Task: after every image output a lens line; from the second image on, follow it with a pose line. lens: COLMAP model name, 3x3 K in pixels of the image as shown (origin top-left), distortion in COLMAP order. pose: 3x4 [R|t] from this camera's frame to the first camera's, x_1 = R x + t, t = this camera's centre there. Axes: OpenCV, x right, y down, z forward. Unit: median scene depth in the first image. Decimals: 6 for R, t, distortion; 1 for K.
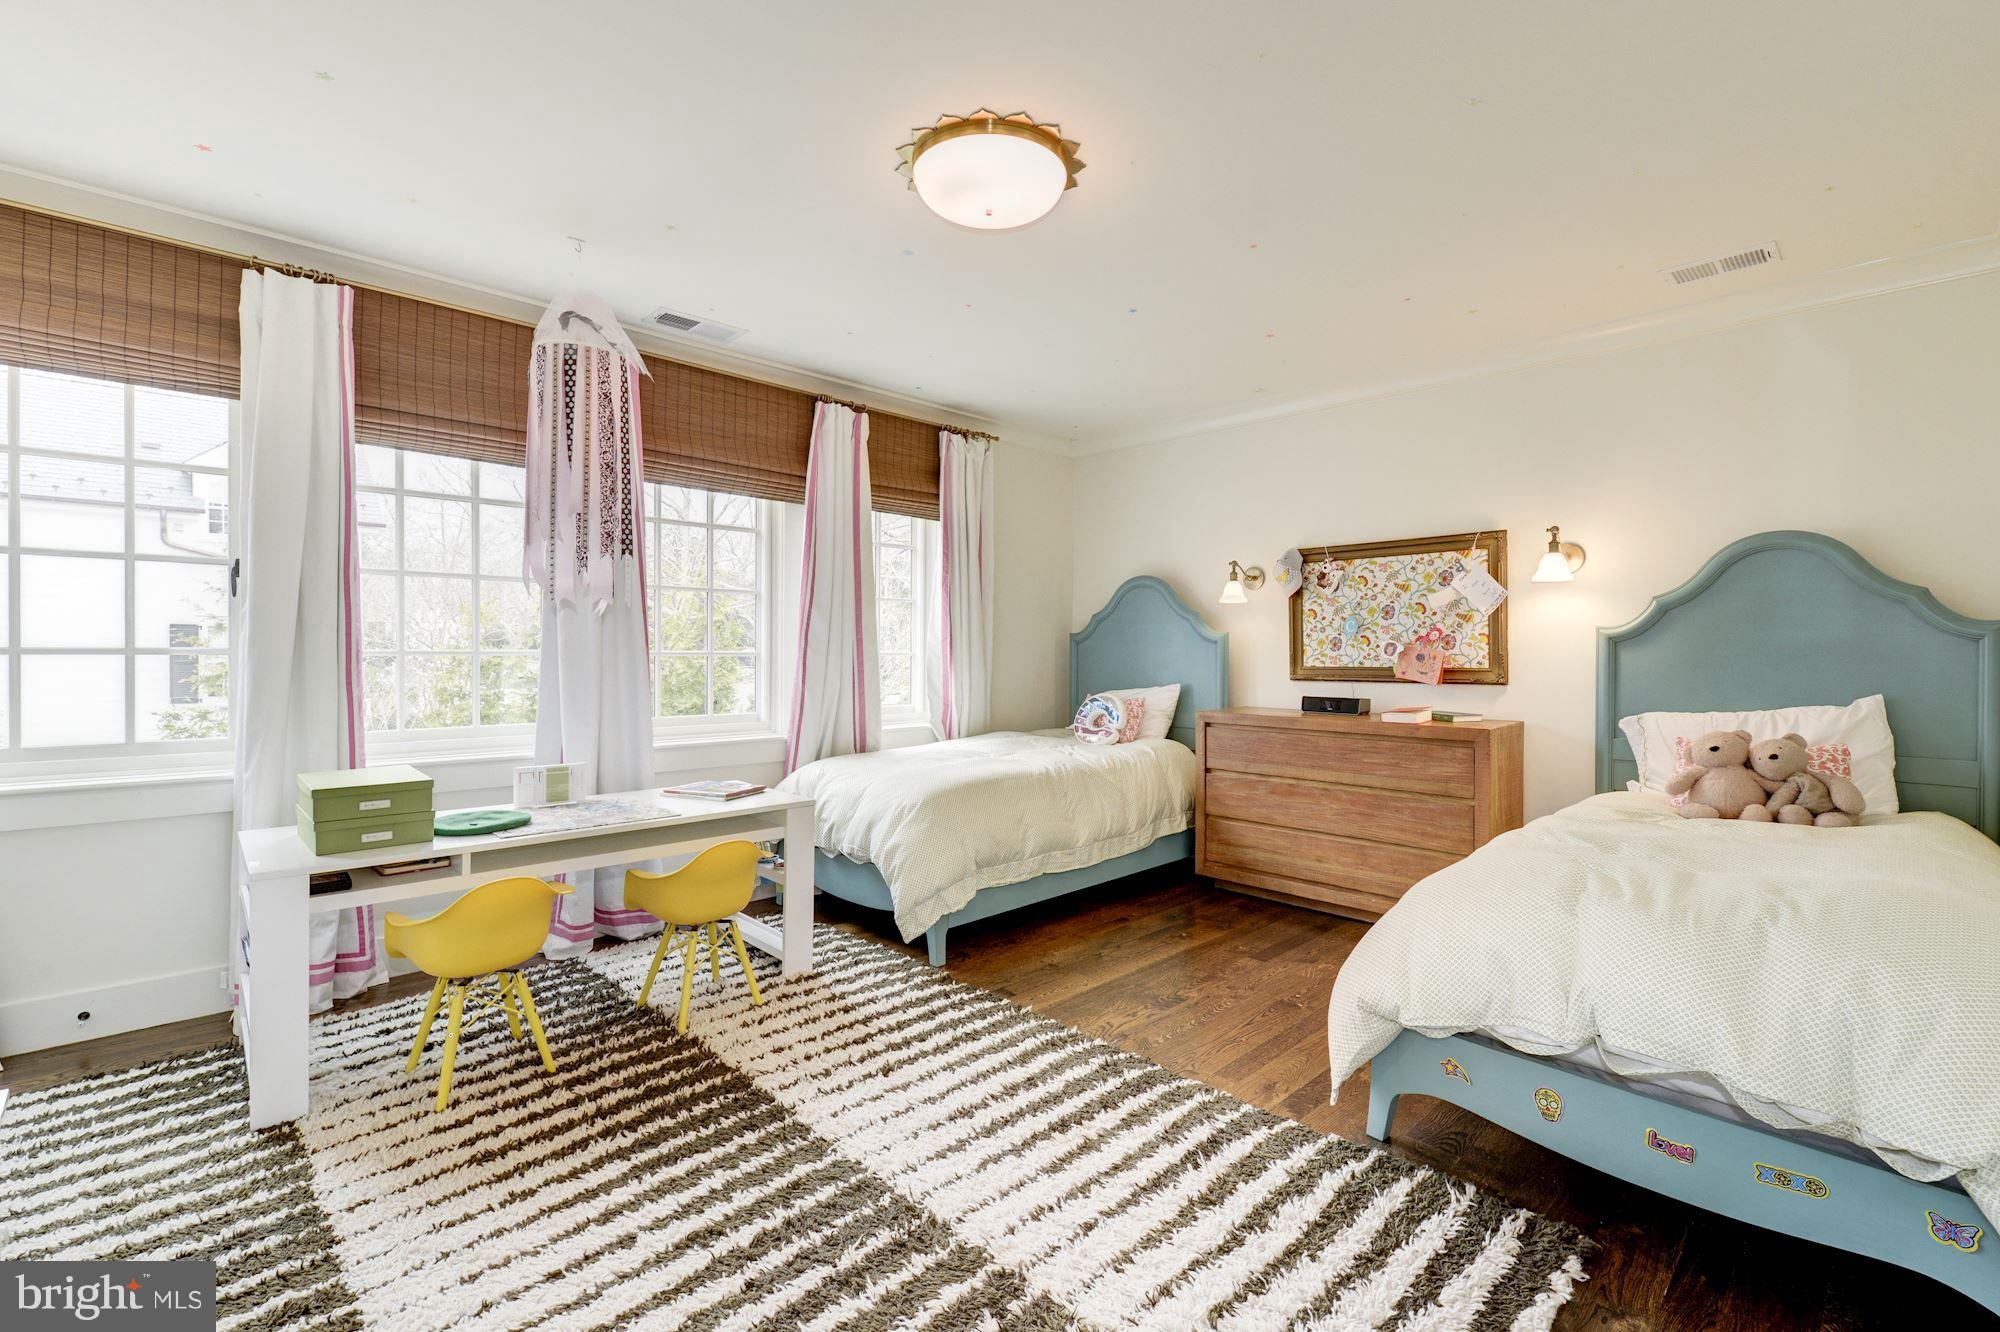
lens RADIAL K [[871.0, 0, 1000.2], [0, 871.0, 647.3], [0, 0, 1]] dist [0.012562, -0.007174]
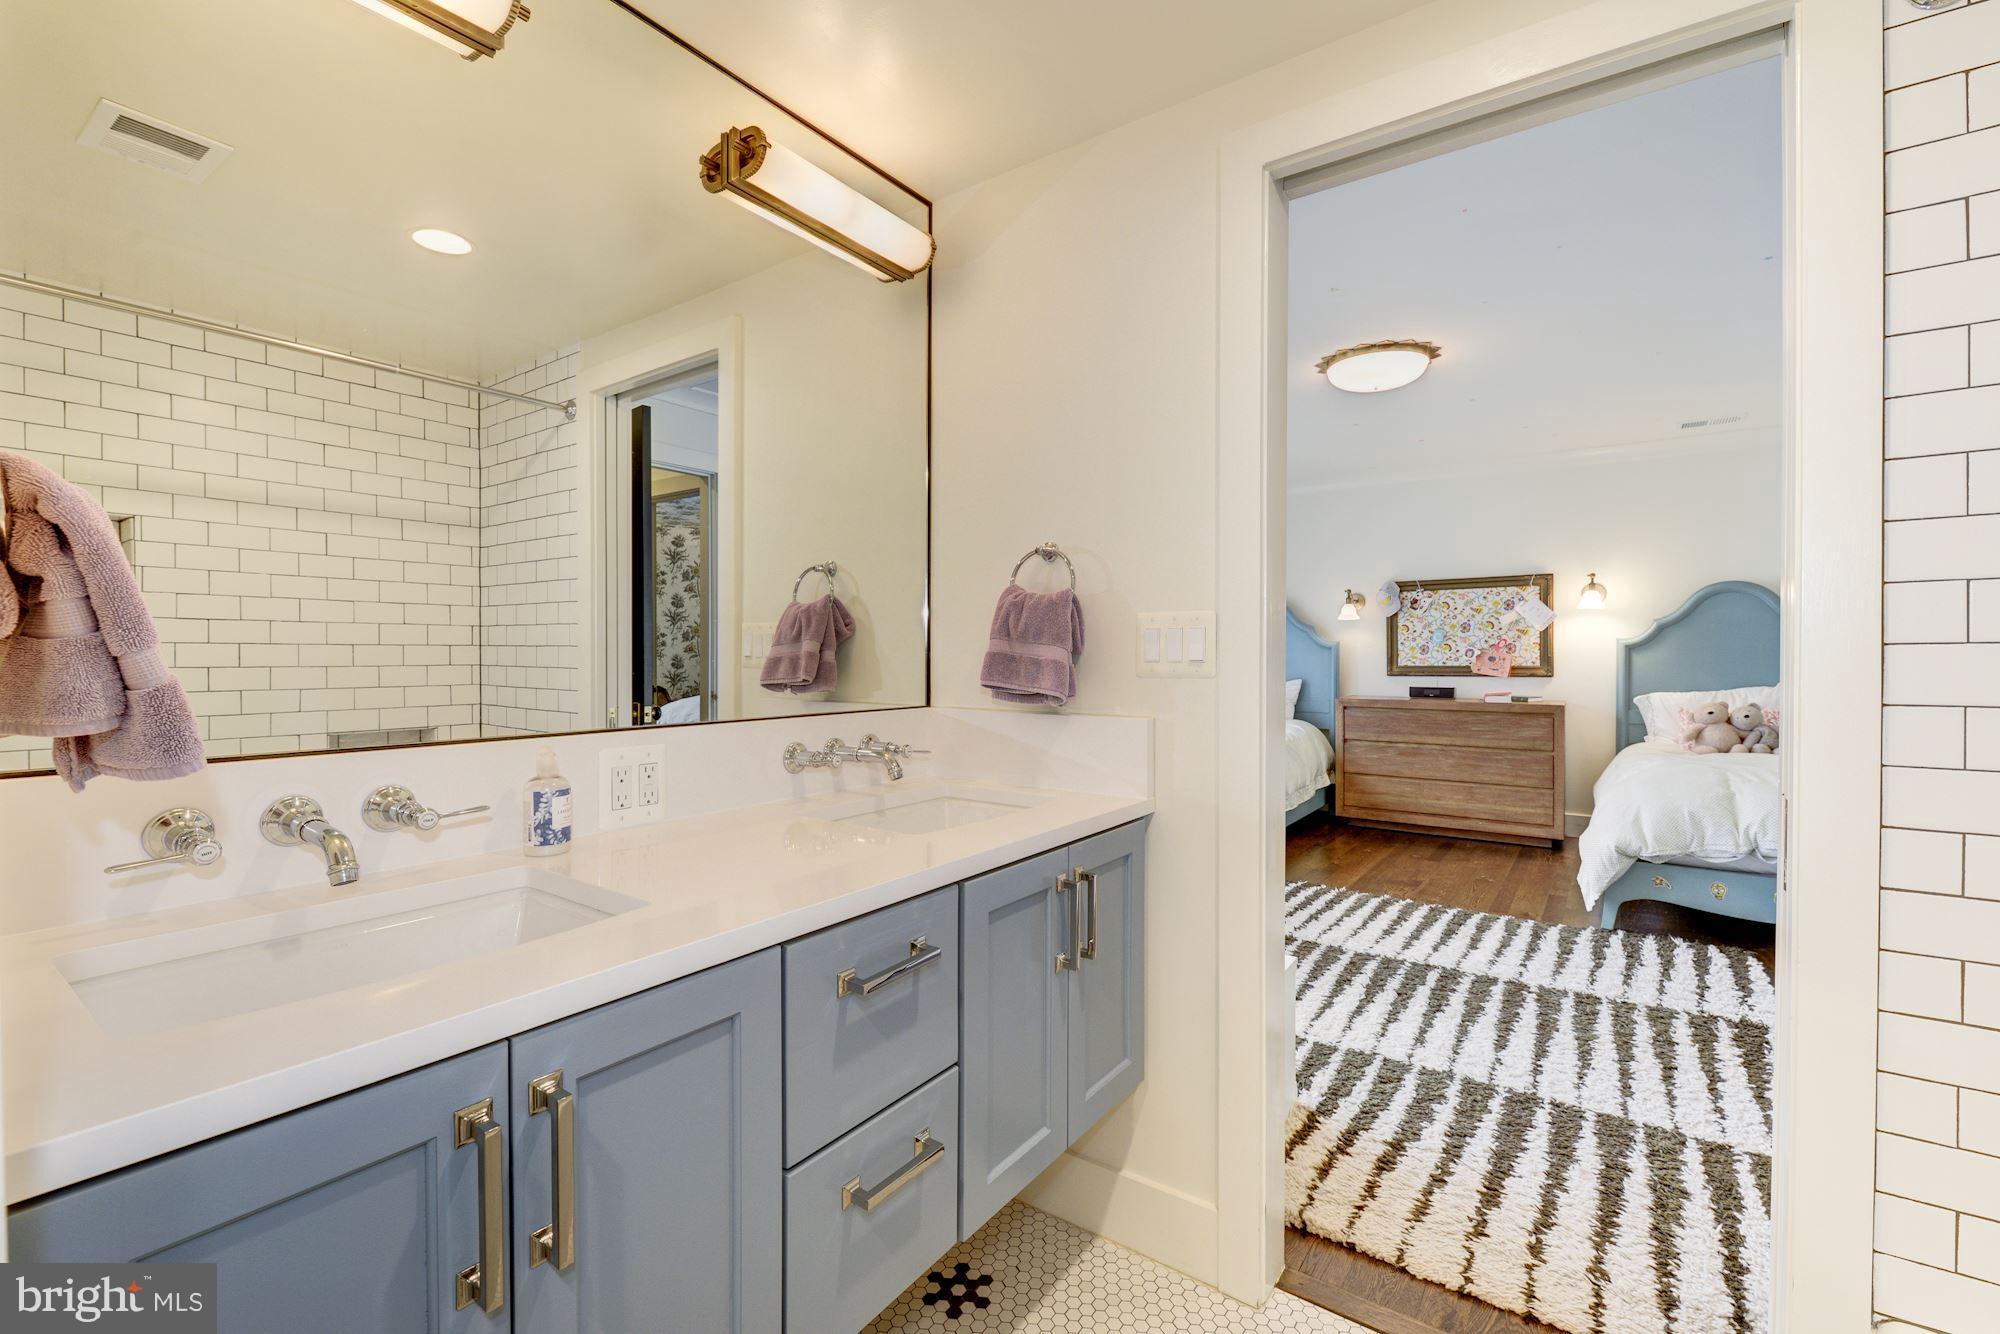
lens RADIAL K [[871.0, 0, 1000.2], [0, 871.0, 648.3], [0, 0, 1]] dist [0.012562, -0.007174]
pose [[0.980944, 0.002170, 0.194279, -0.643220], [-0.001119, 0.999984, -0.005515, 0.003055], [-0.194288, 0.005193, 0.980931, -0.287059]]
